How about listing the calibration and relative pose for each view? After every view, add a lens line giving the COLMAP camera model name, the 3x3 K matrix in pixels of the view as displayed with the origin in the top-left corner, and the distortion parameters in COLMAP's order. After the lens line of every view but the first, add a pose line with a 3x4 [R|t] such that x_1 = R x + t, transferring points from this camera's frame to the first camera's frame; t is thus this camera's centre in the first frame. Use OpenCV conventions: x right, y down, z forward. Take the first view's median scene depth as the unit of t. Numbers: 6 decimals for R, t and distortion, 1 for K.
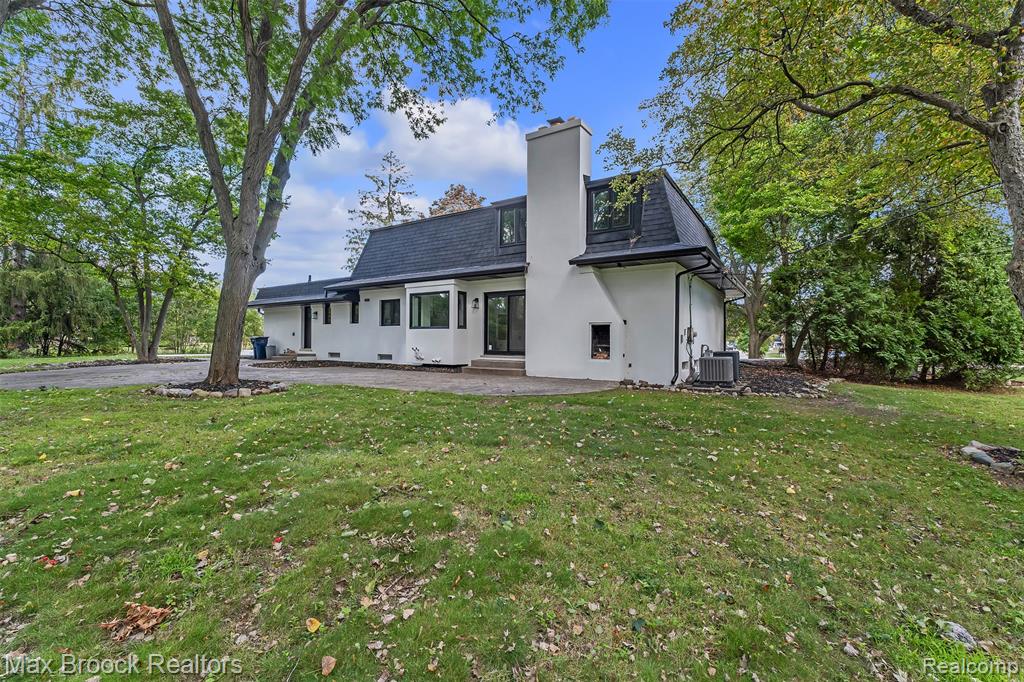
lens RADIAL K [[447.4, 0, 517.7], [0, 447.4, 341.6], [0, 0, 1]] dist [0.001422, 0.001188]
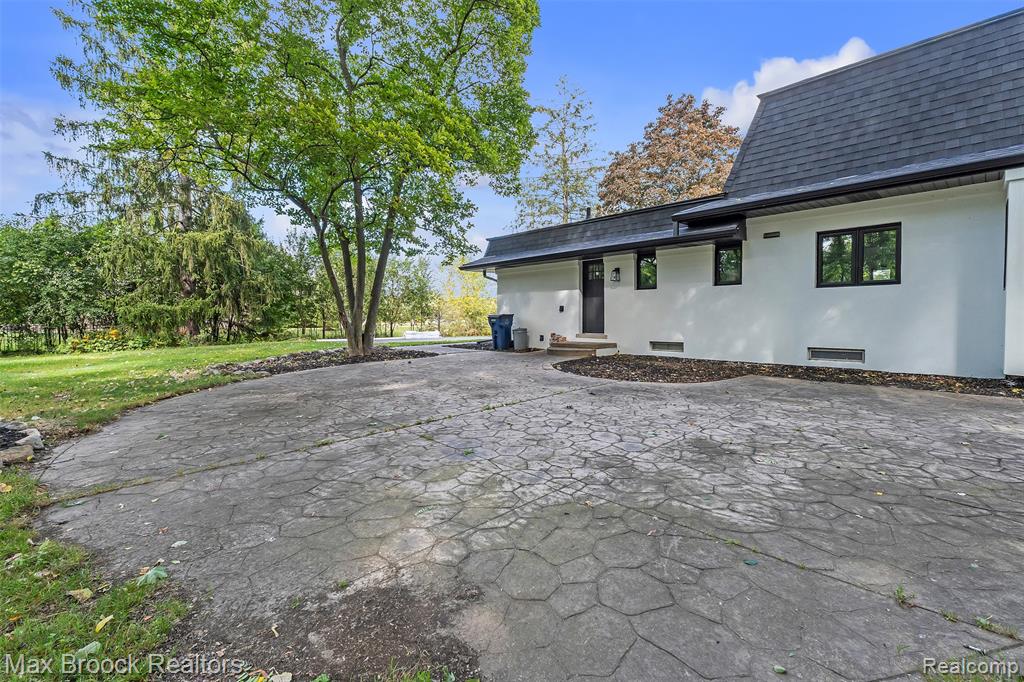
lens RADIAL K [[447.4, 0, 517.4], [0, 447.4, 331.6], [0, 0, 1]] dist [0.001422, 0.001188]
pose [[0.977849, -0.003643, -0.209281, -0.517856], [0.009834, 0.999544, 0.028547, -0.005182], [0.209081, -0.029973, 0.977439, 0.478622]]
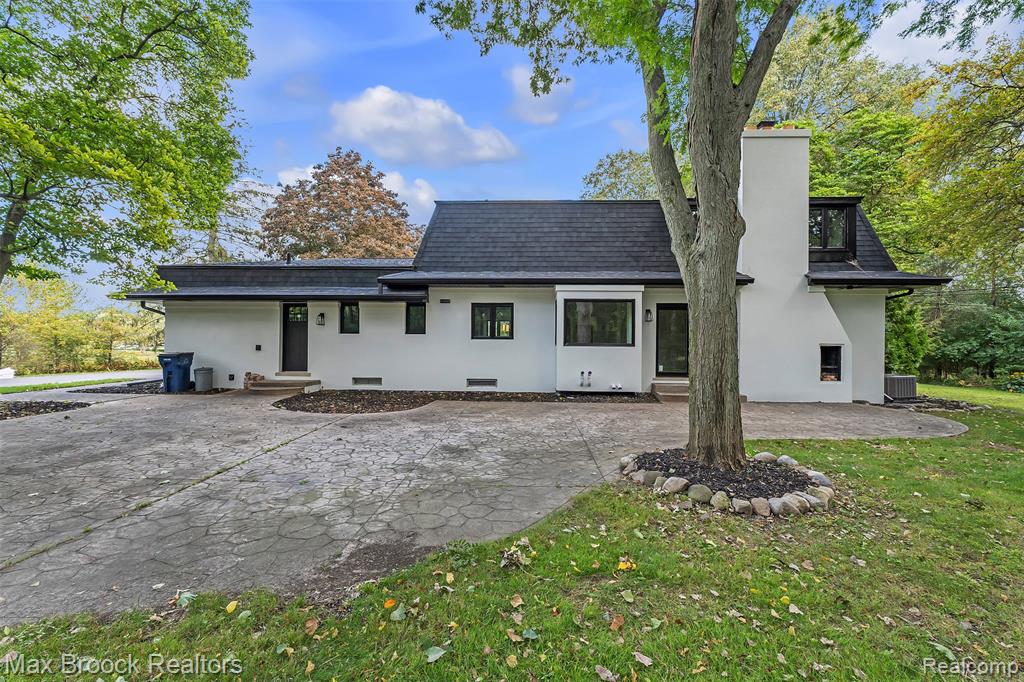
lens RADIAL K [[447.4, 0, 509.6], [0, 447.4, 337.9], [0, 0, 1]] dist [0.001422, 0.001188]
pose [[0.849578, 0.005314, 0.527436, -0.634696], [-0.002059, 0.999975, -0.006758, -0.032349], [-0.527459, 0.004656, 0.849568, 0.366049]]
